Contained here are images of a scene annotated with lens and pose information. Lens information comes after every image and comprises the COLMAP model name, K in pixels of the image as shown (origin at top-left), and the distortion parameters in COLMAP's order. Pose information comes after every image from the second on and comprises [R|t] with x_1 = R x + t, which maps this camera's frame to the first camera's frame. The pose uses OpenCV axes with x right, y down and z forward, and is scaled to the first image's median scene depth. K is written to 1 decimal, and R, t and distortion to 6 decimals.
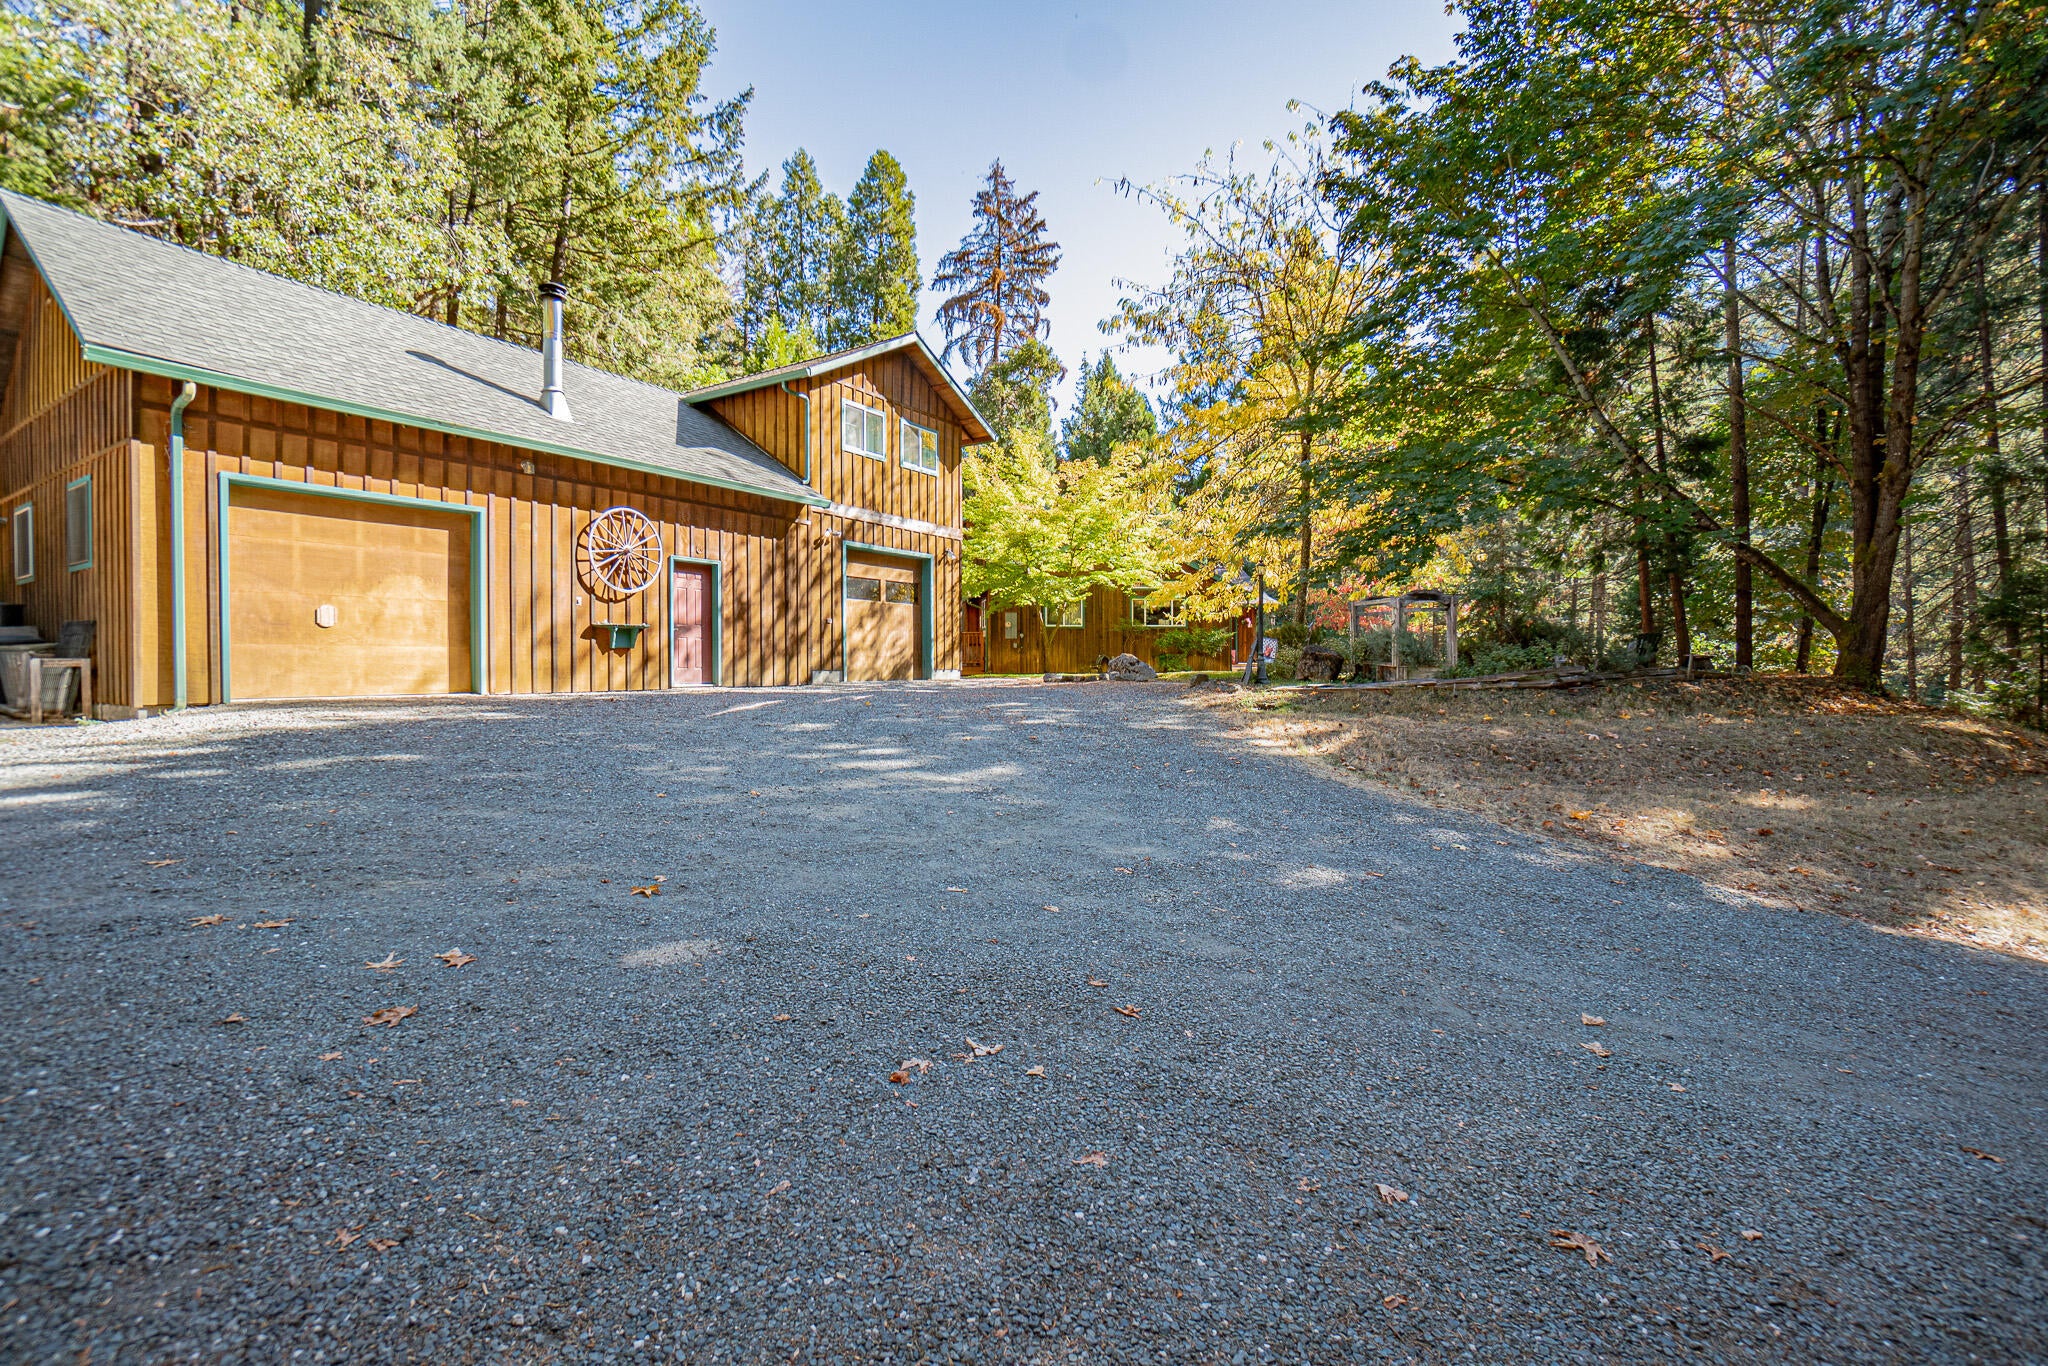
lens RADIAL K [[1005.2, 0, 1024.0], [0, 1005.2, 683.0], [0, 0, 1]] dist [-0.004548, -0.000299]
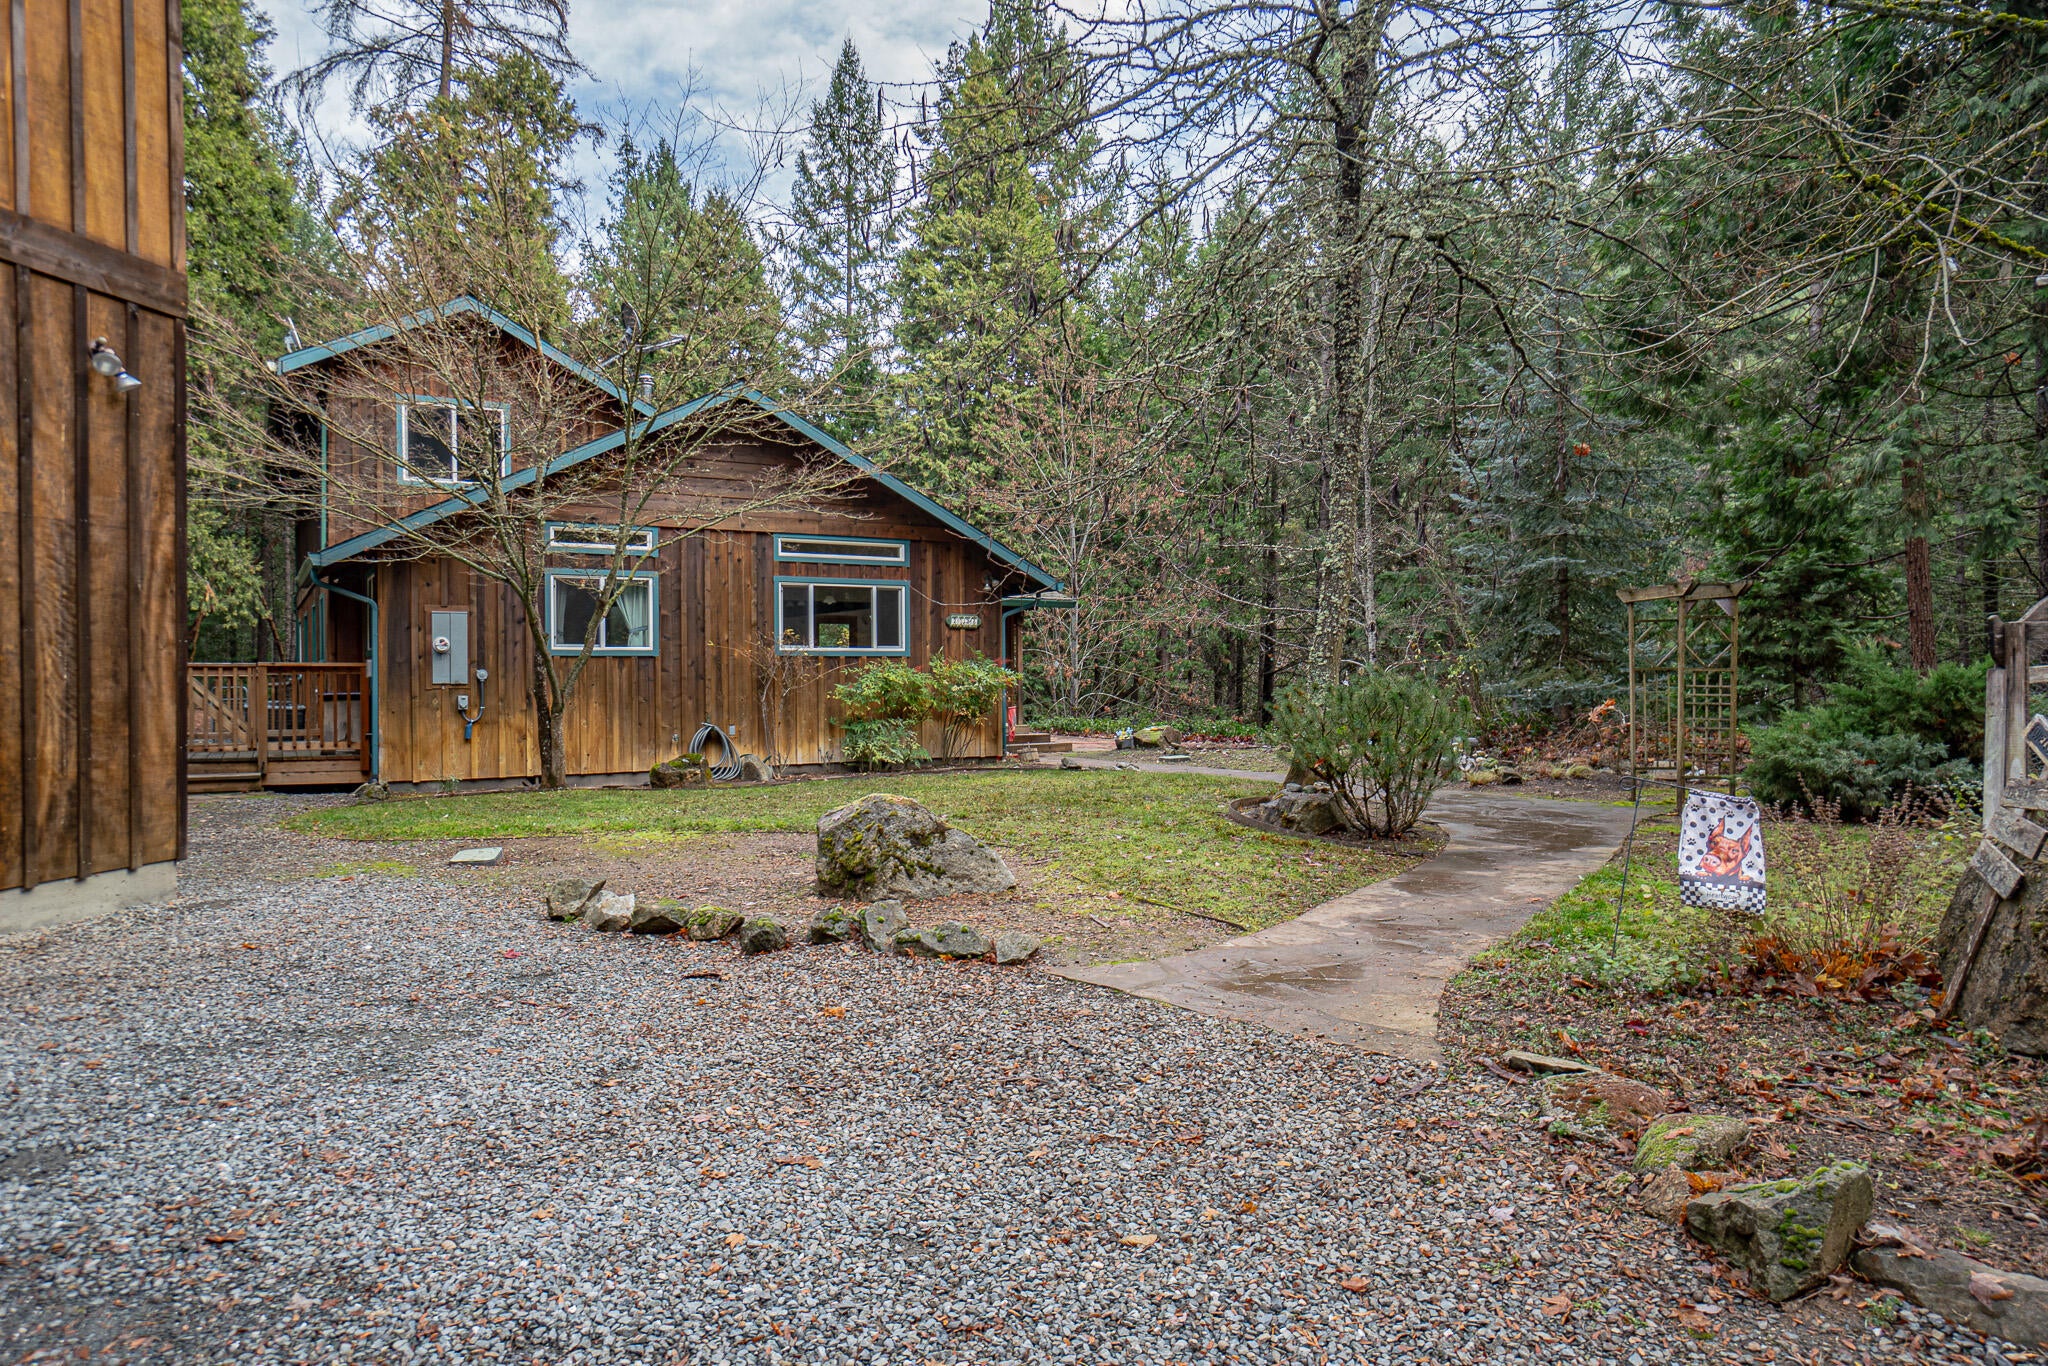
lens RADIAL K [[1266.5, 0, 1024.0], [0, 1266.5, 683.0], [0, 0, 1]] dist [-0.053015, -0.000280]
pose [[0.926924, -0.005975, 0.375200, 0.016466], [0.008774, 0.999945, -0.005752, -0.070873], [-0.375145, 0.008624, 0.926926, 0.902132]]
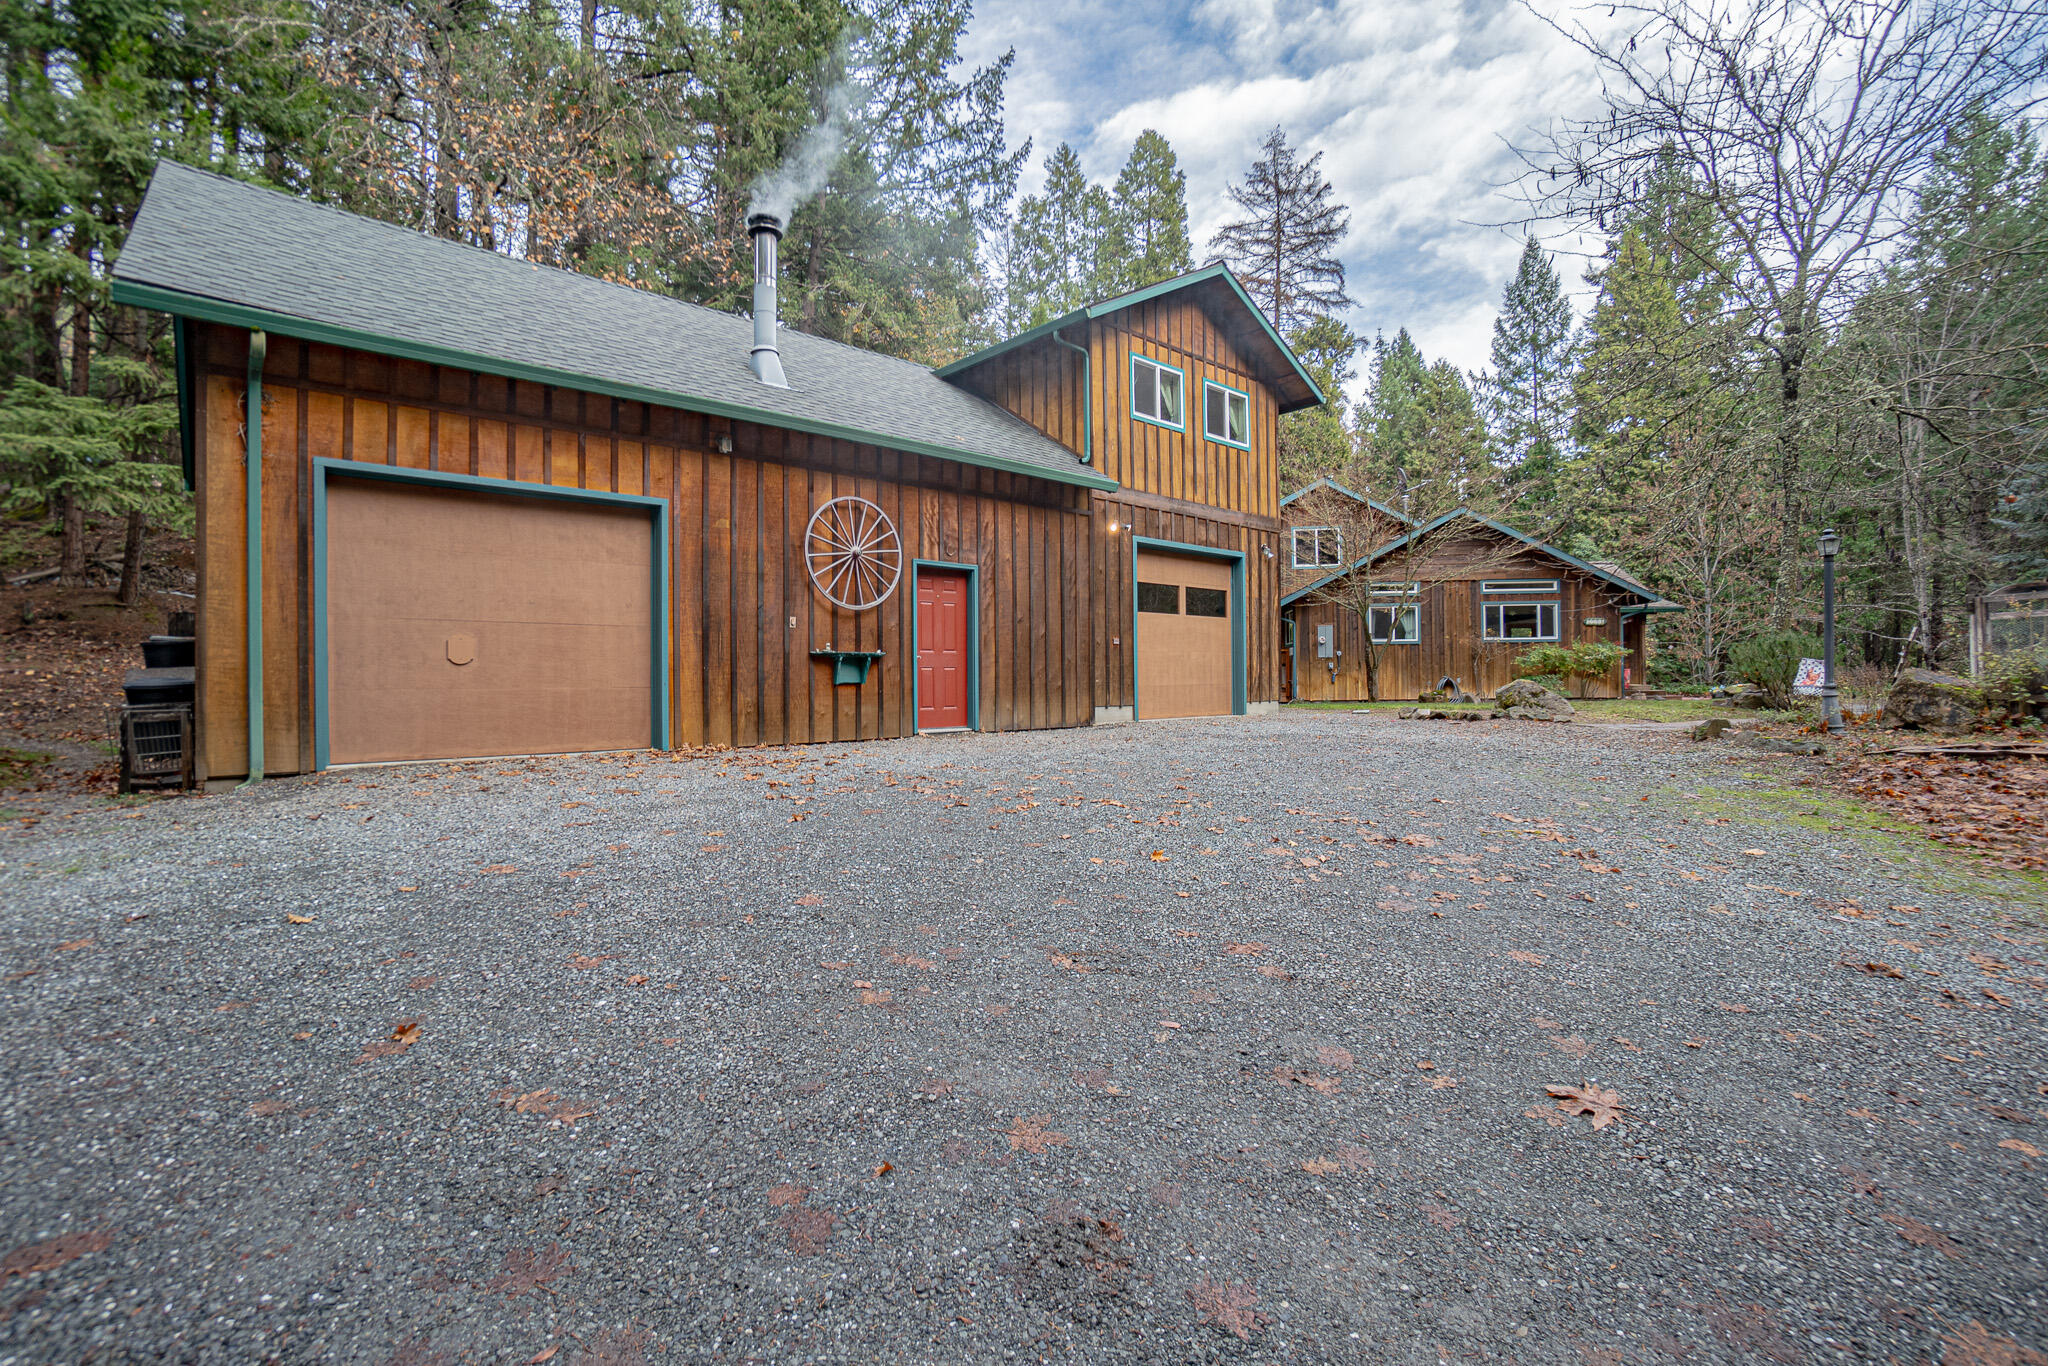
lens RADIAL K [[969.8, 0, 1024.0], [0, 969.8, 683.0], [0, 0, 1]] dist [-0.015466, 0.000150]
pose [[0.967187, -0.010260, -0.253858, -0.088801], [0.006245, 0.999842, -0.016618, -0.021185], [0.253988, 0.014487, 0.967099, 0.321339]]
